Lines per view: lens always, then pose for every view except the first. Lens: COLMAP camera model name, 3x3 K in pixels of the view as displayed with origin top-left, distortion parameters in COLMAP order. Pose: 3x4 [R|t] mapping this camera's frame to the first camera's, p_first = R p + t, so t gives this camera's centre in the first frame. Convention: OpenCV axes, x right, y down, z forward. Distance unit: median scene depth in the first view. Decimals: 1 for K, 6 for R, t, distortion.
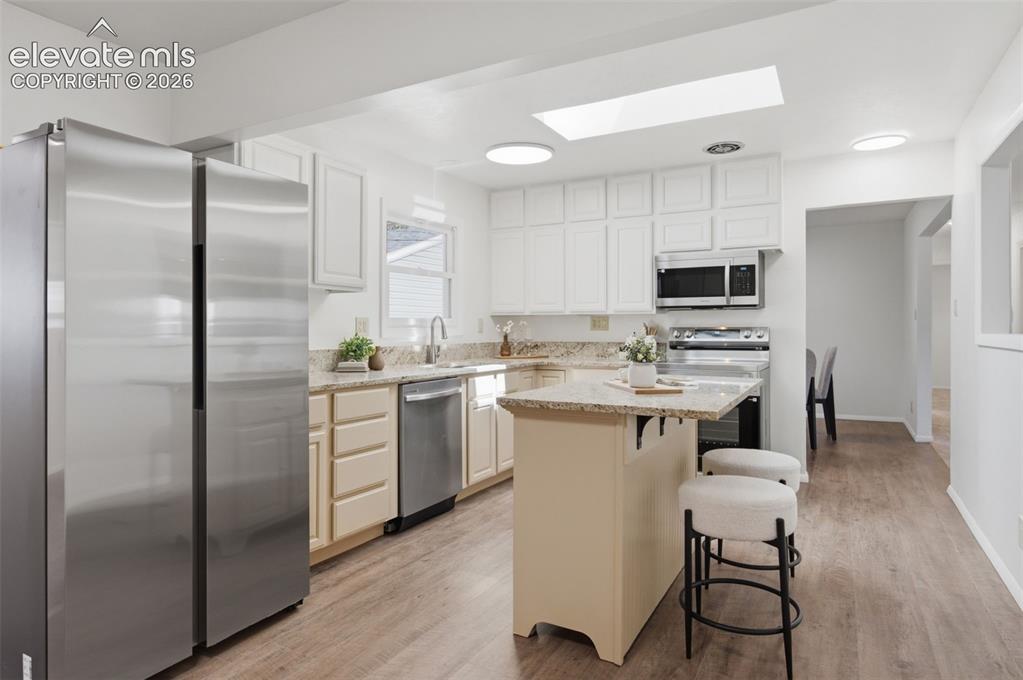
lens RADIAL K [[600.1, 0, 514.0], [0, 600.1, 327.6], [0, 0, 1]] dist [-0.001926, 0.001159]
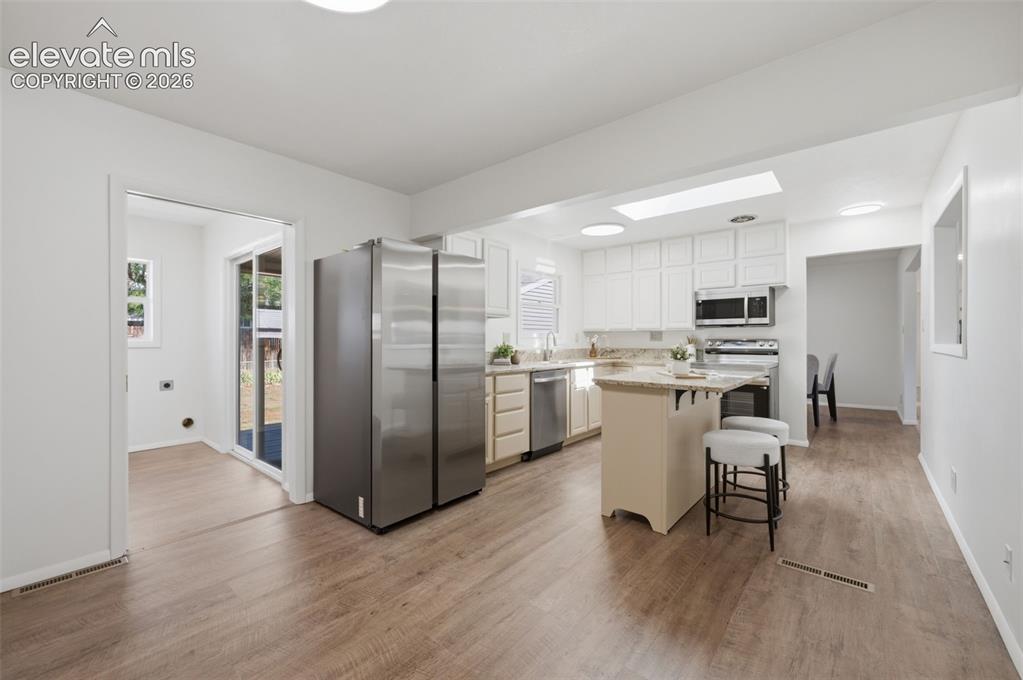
lens RADIAL K [[414.0, 0, 511.5], [0, 414.0, 340.0], [0, 0, 1]] dist [-0.000169, 0.000185]
pose [[0.980185, 0.002028, -0.198074, -0.010285], [-0.001528, 0.999995, 0.002677, 0.000085], [0.198078, -0.002321, 0.980184, -0.119043]]
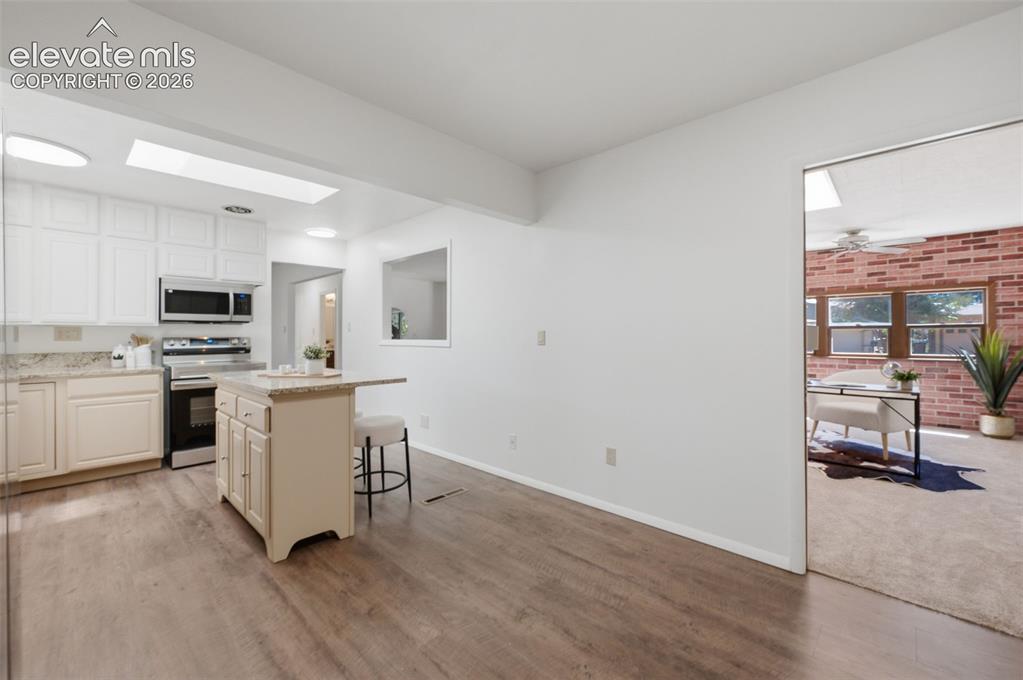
lens RADIAL K [[416.4, 0, 507.1], [0, 416.4, 334.0], [0, 0, 1]] dist [-0.001576, 0.000310]
pose [[0.265149, 0.003329, 0.964202, -0.407028], [0.004190, 0.999981, -0.004605, -0.000594], [-0.964198, 0.005261, 0.265130, 0.128665]]
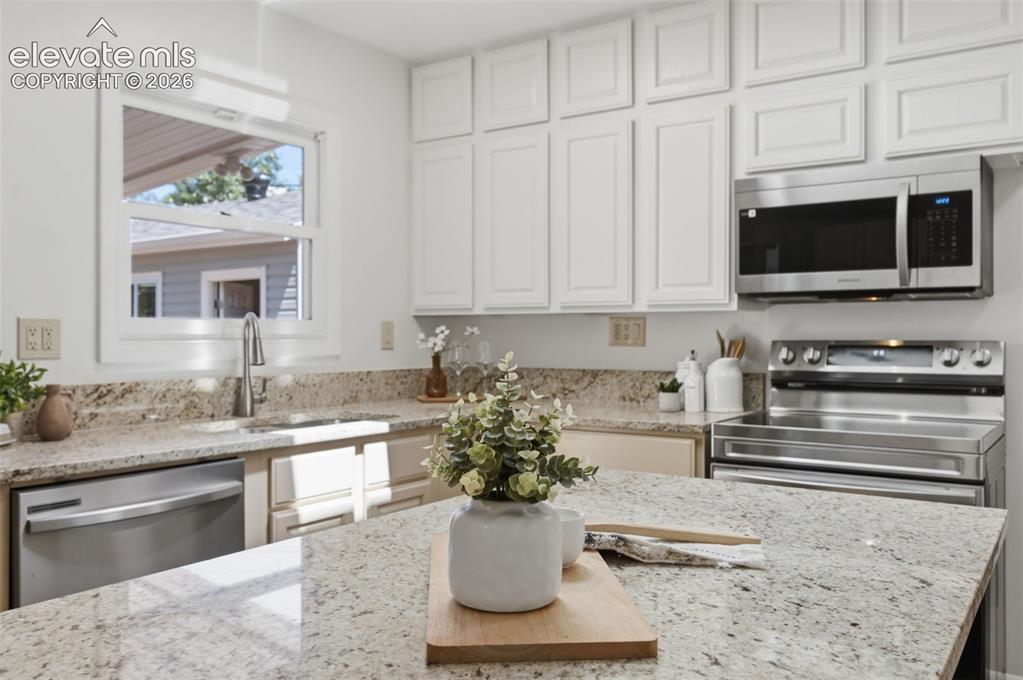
lens RADIAL K [[848.9, 0, 511.5], [0, 848.9, 340.0], [0, 0, 1]] dist [0.004005, 0.000377]
pose [[0.995037, 0.002239, -0.099484, 0.142659], [-0.001793, 0.999988, 0.004567, -0.003690], [0.099493, -0.004366, 0.995029, 0.379860]]
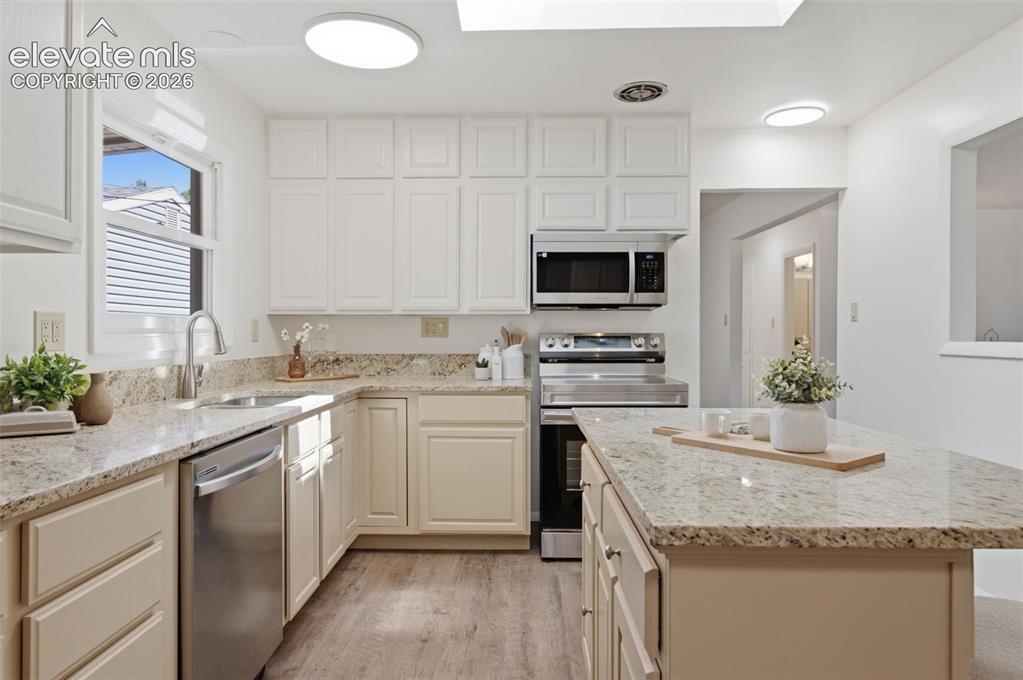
lens RADIAL K [[635.9, 0, 510.8], [0, 635.9, 334.1], [0, 0, 1]] dist [-0.035078, 0.064249]
pose [[0.886771, 0.000382, 0.462209, -0.150041], [-0.001554, 0.999996, 0.002156, -0.001083], [-0.462206, -0.002630, 0.886769, 0.362866]]
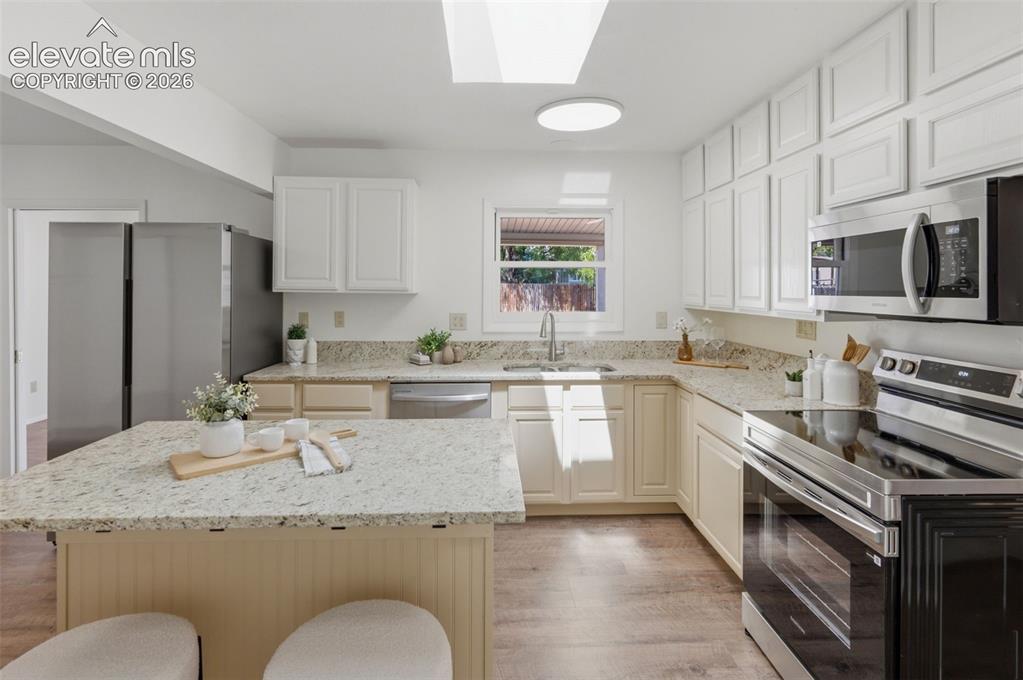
lens RADIAL K [[494.2, 0, 507.6], [0, 494.2, 290.7], [0, 0, 1]] dist [-0.003509, -0.000254]
pose [[0.512964, 0.008078, -0.858372, 0.516299], [-0.003632, 0.999967, 0.007240, -0.058932], [0.858403, -0.000597, 0.512976, 0.568209]]
